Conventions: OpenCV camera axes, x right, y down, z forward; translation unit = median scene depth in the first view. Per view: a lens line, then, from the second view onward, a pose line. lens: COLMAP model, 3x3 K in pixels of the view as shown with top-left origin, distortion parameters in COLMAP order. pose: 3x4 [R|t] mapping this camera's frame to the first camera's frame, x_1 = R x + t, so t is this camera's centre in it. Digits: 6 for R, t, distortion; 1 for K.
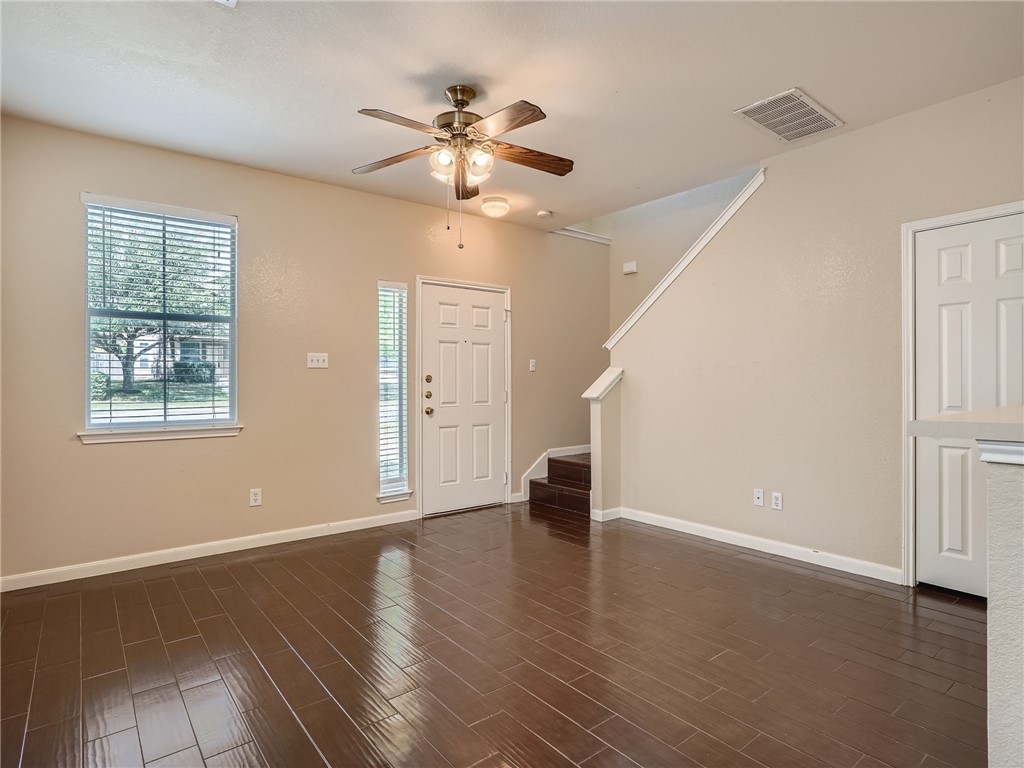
lens RADIAL K [[560.7, 0, 513.5], [0, 560.7, 381.8], [0, 0, 1]] dist [-0.060342, 0.033457]
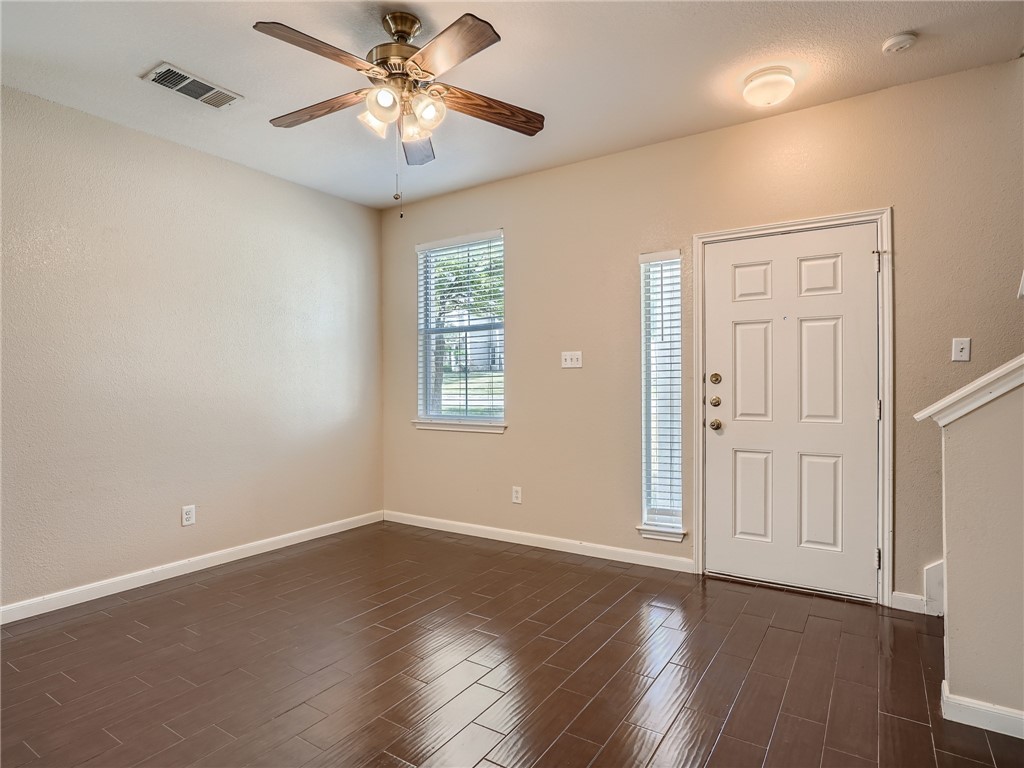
lens RADIAL K [[560.7, 0, 513.5], [0, 560.7, 381.8], [0, 0, 1]] dist [-0.060342, 0.033457]
pose [[0.307567, 0.004475, -0.951516, 0.436452], [0.007602, 0.999945, 0.007160, -0.008470], [0.951496, -0.009435, 0.307517, 0.556877]]
